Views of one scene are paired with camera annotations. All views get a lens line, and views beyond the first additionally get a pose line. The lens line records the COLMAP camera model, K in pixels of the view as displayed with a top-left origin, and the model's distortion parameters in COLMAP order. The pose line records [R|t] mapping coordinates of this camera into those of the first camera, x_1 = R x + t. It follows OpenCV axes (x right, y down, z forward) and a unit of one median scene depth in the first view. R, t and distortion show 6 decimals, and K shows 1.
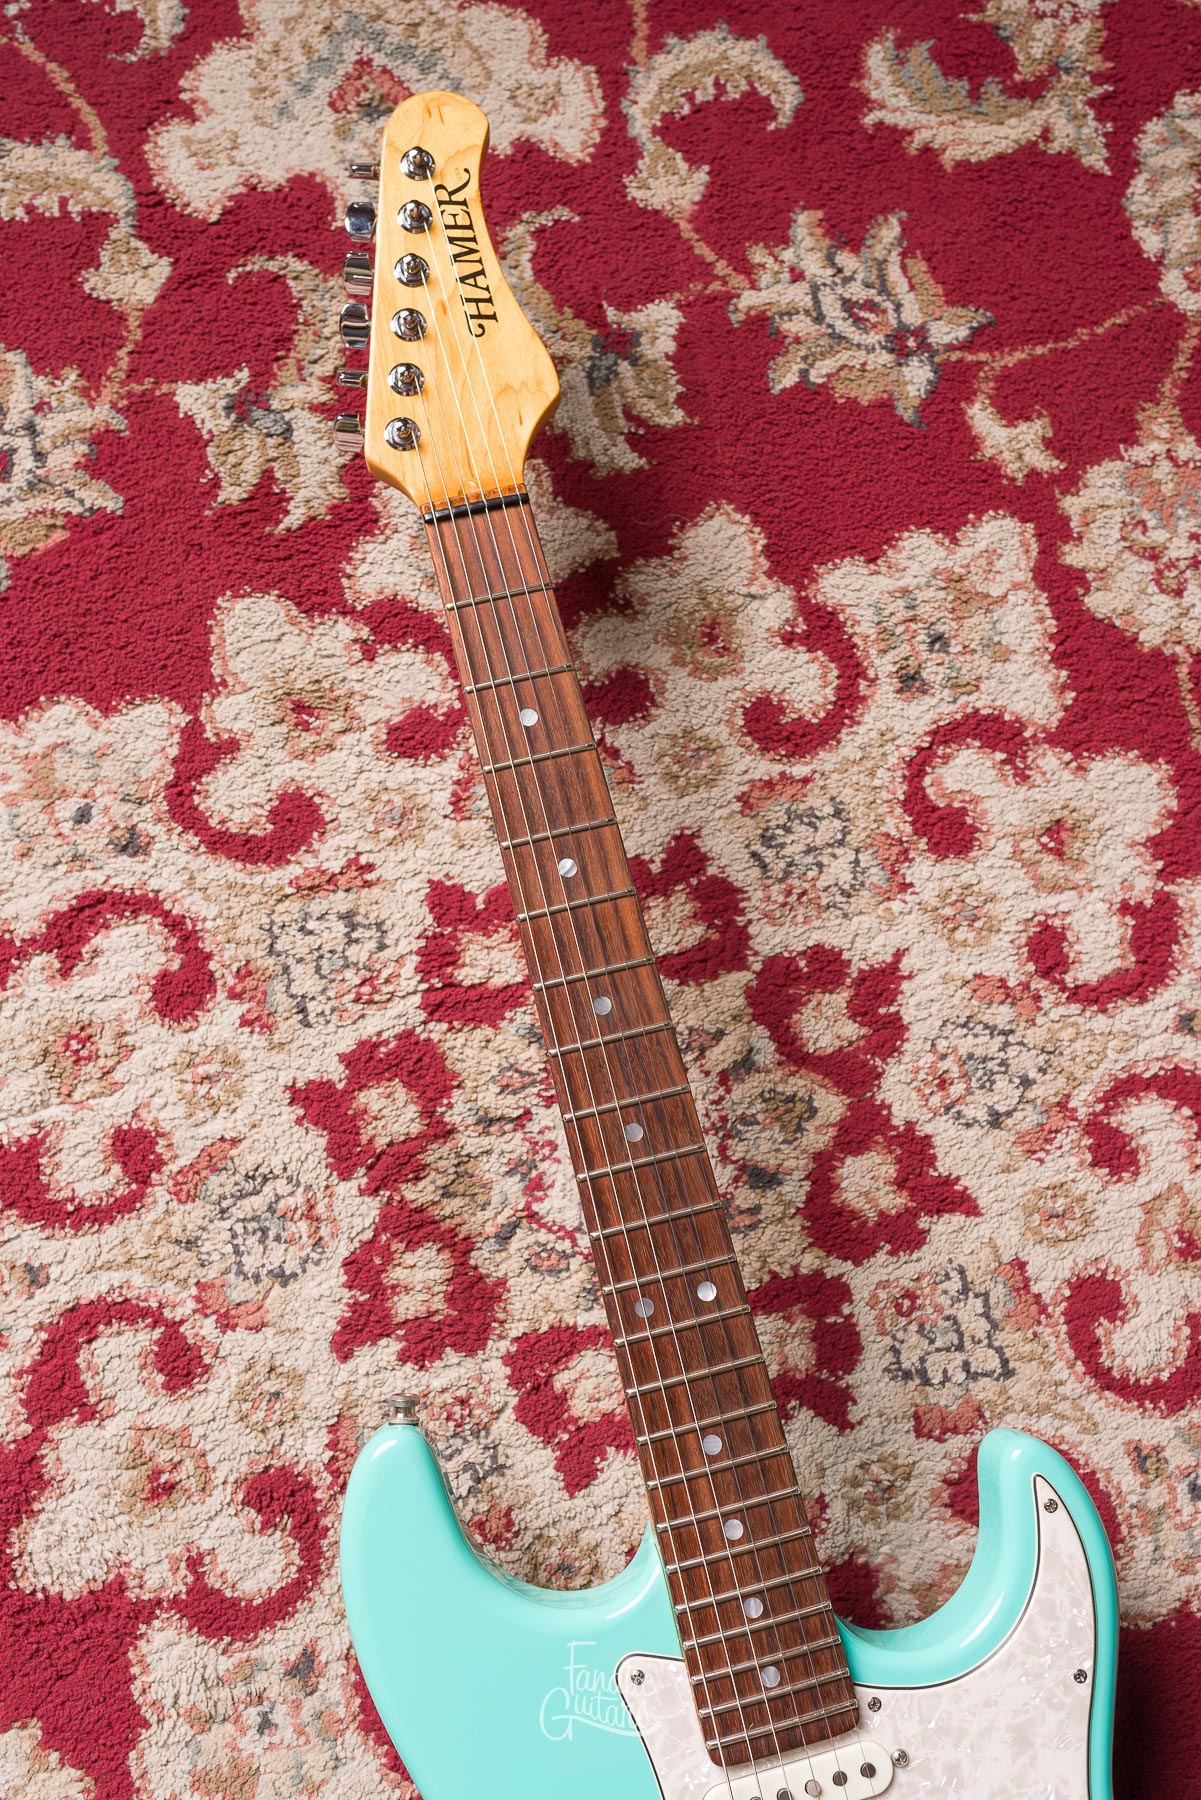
lens RADIAL K [[1786.0, 0, 599.8], [0, 1786.0, 879.4], [0, 0, 1]] dist [0.002082, 0.000000]
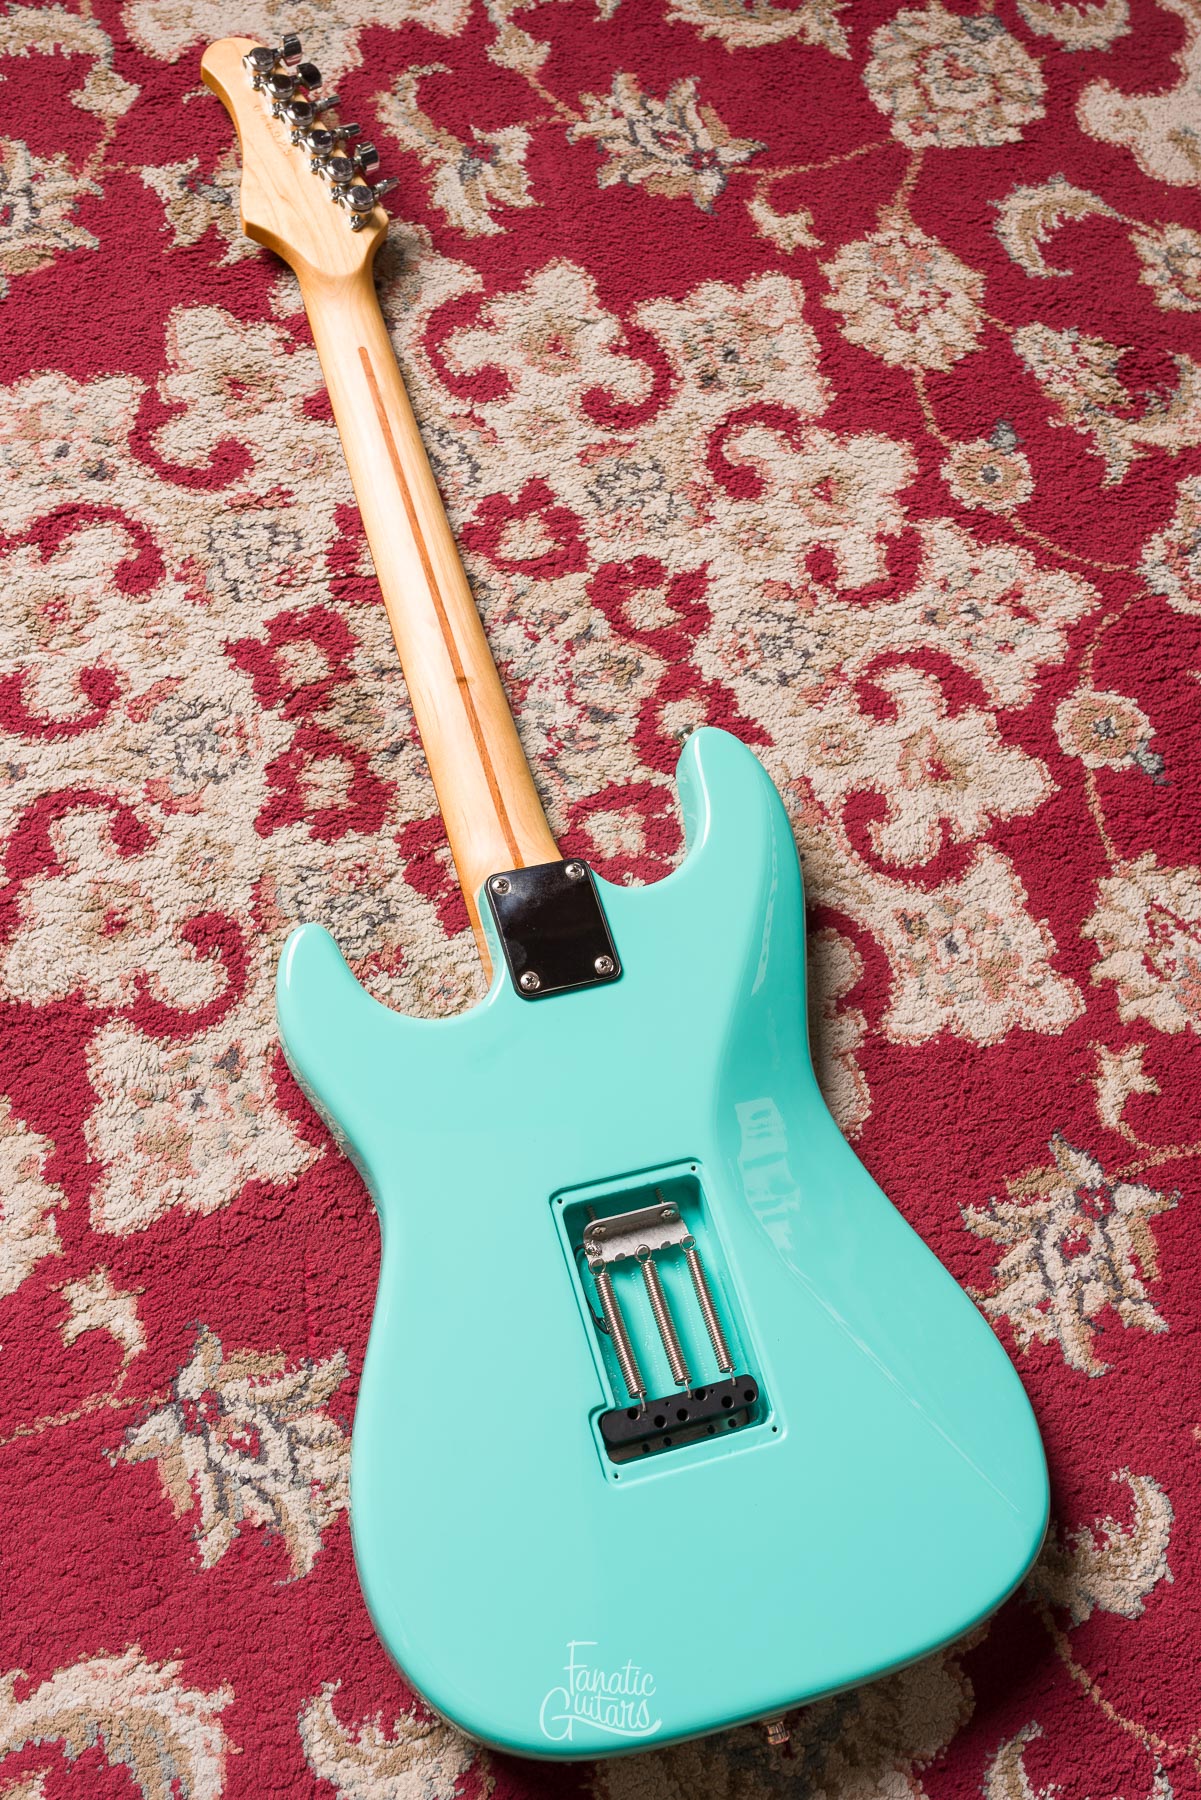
lens RADIAL K [[1976.4, 0, 570.5], [0, 1976.4, 842.7], [0, 0, 1]] dist [-0.000006, 0.000000]
pose [[0.998120, -0.000729, 0.061285, -0.015641], [0.013880, 0.976635, -0.214454, 0.554833], [-0.059697, 0.214902, 0.974810, -0.337595]]
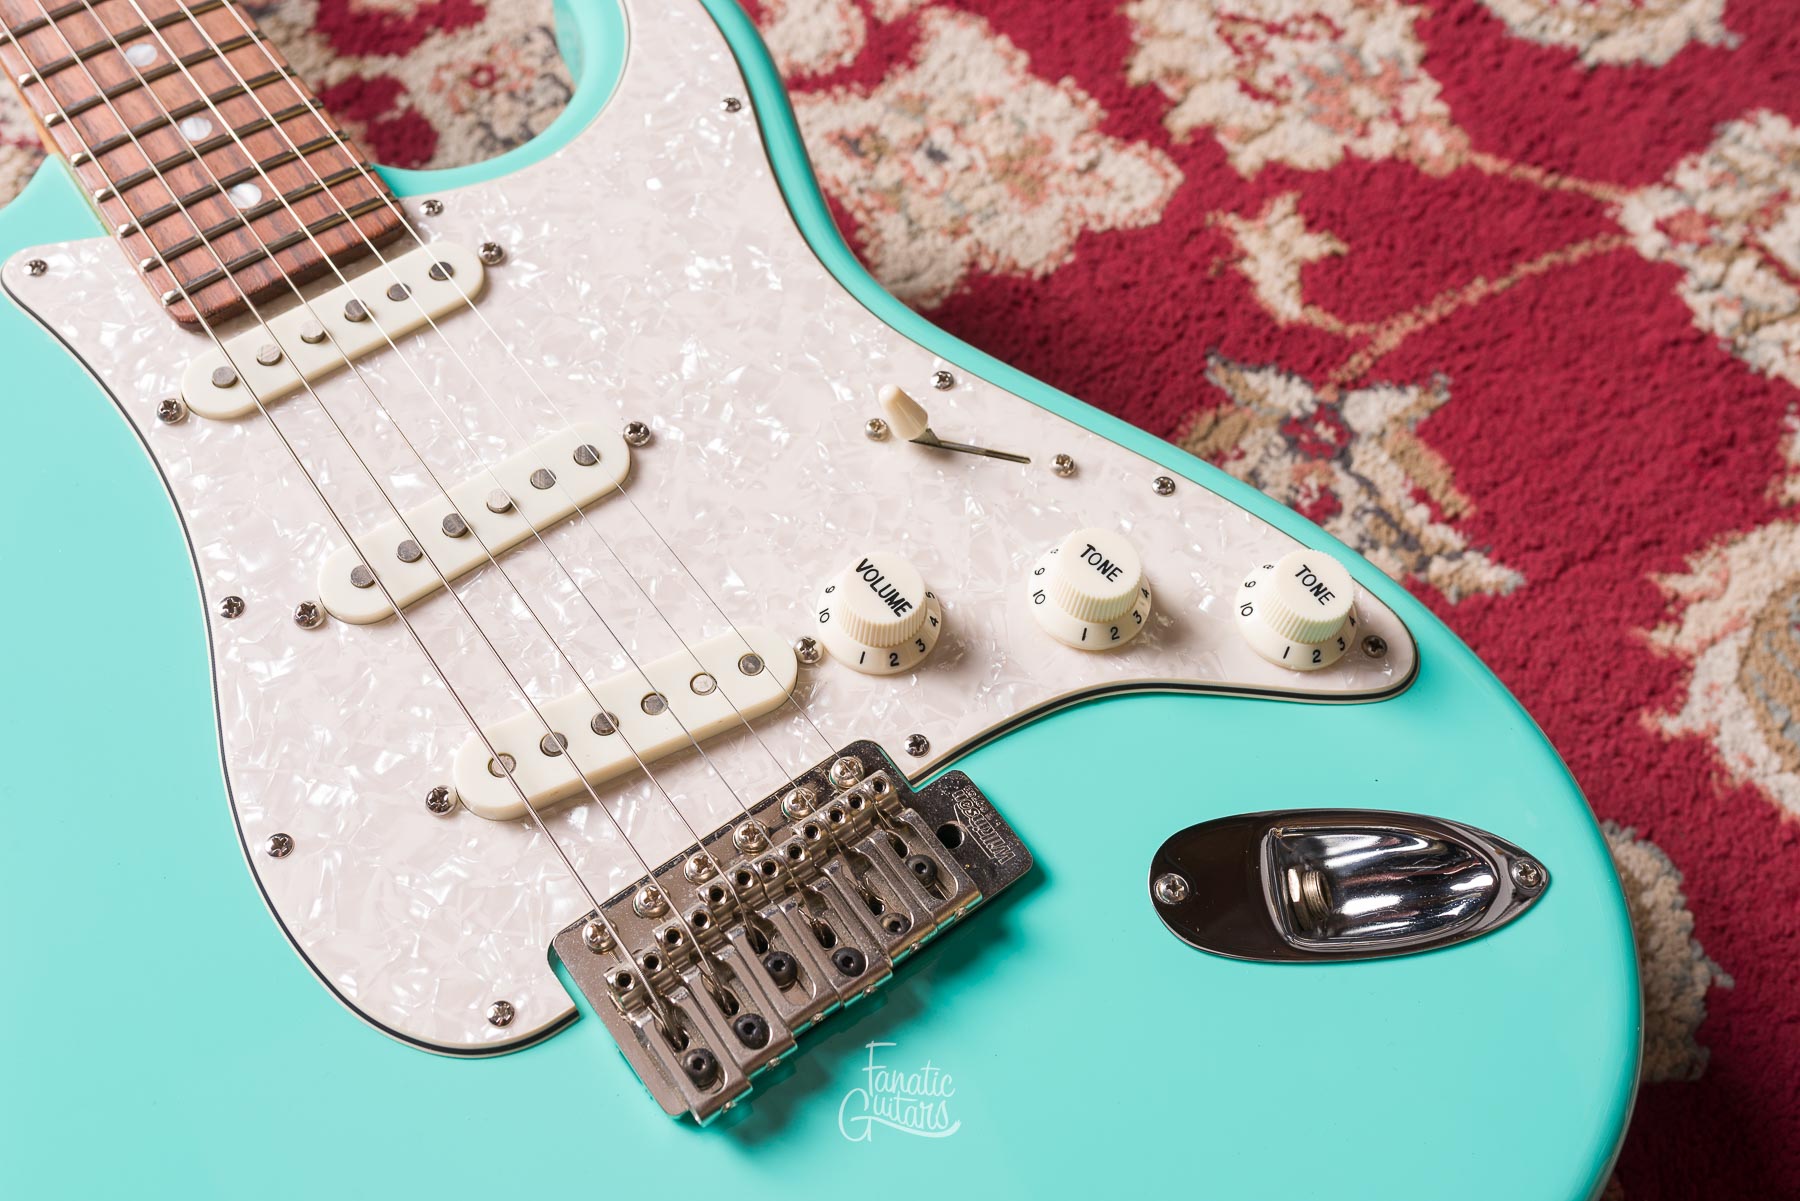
lens RADIAL K [[1786.0, 0, 904.0], [0, 1786.0, 605.2], [0, 0, 1]] dist [0.002082, 0.000000]
pose [[0.921679, -0.336559, 0.192966, 0.115683], [0.379625, 0.884923, -0.269807, 0.688269], [-0.079954, 0.321930, 0.943381, 0.361979]]
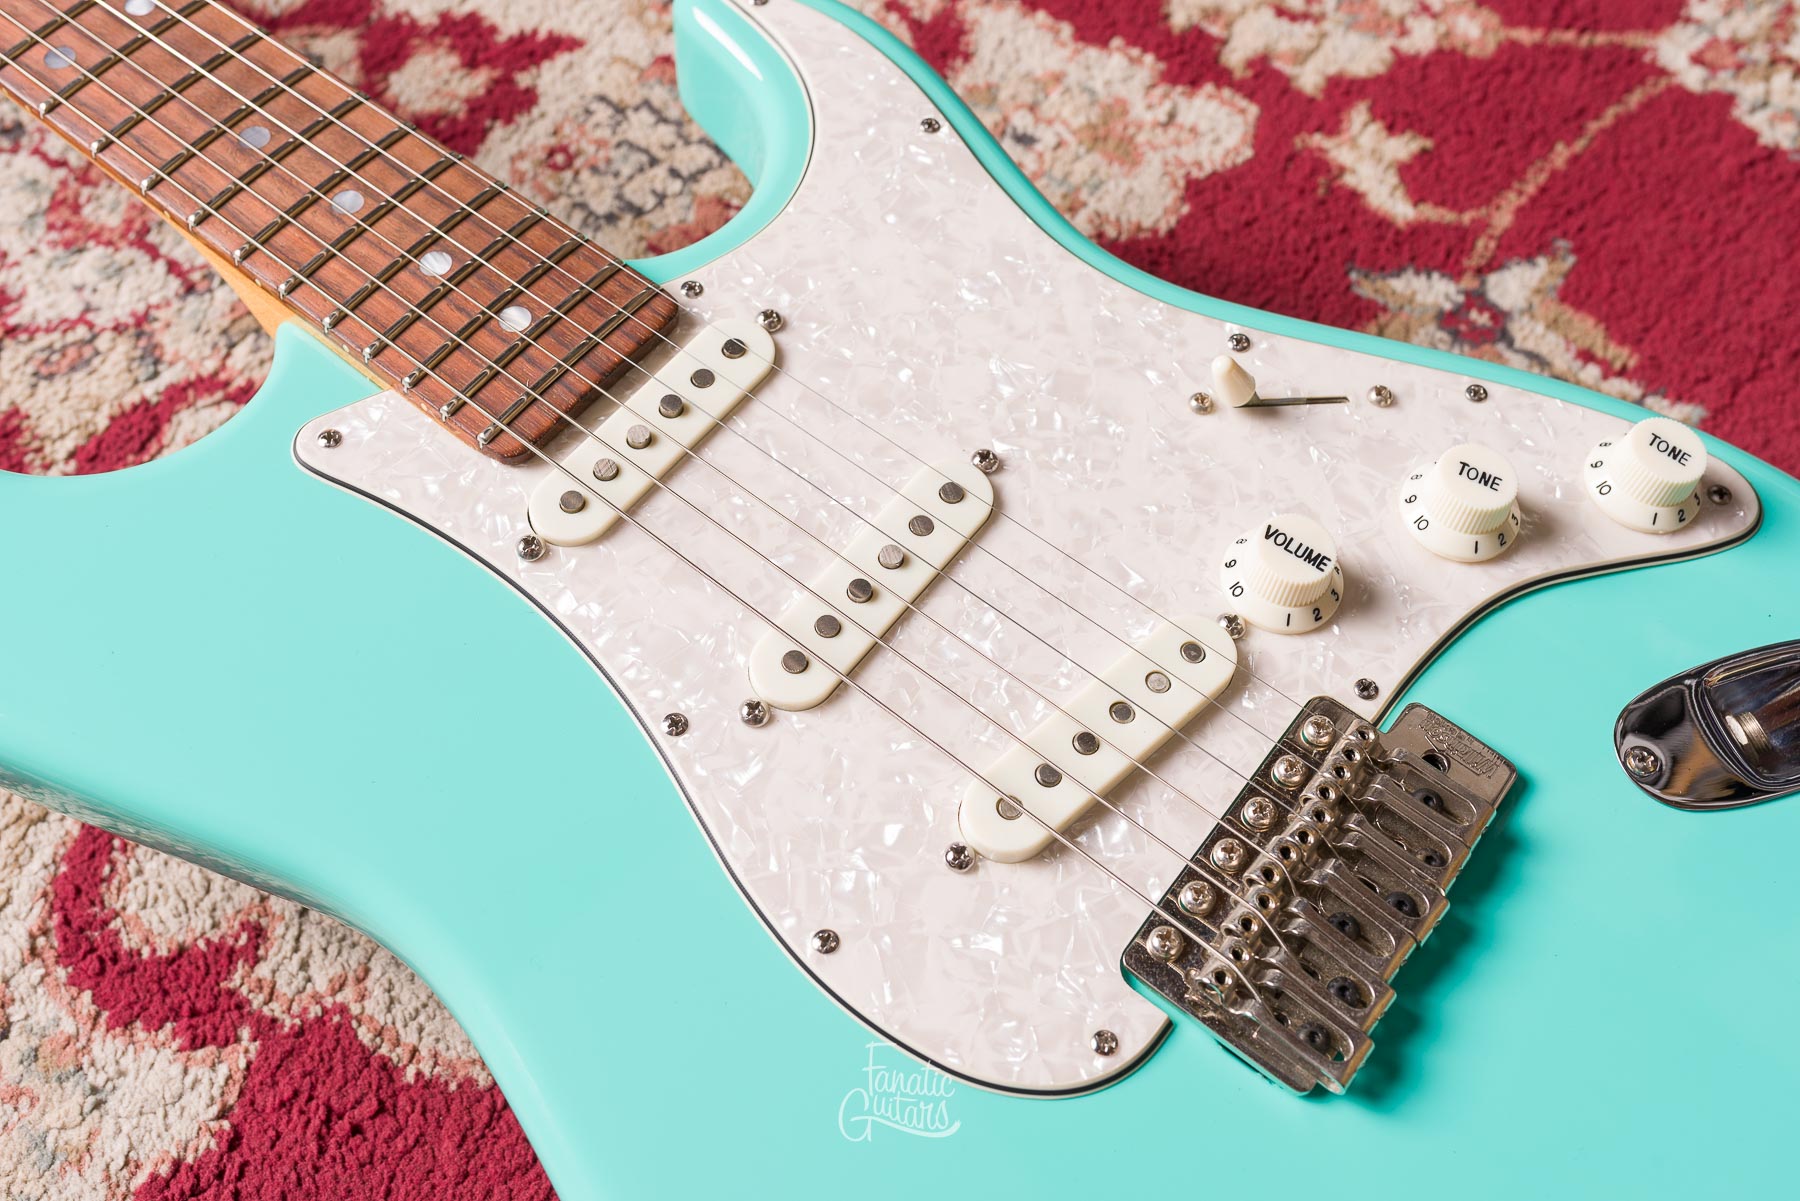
lens RADIAL K [[1786.0, 0, 903.8], [0, 1786.0, 600.6], [0, 0, 1]] dist [0.002082, 0.000000]
pose [[0.786482, -0.545957, 0.288750, -0.024037], [0.608054, 0.766412, -0.207084, 0.603249], [-0.108242, 0.338443, 0.934741, 0.370631]]
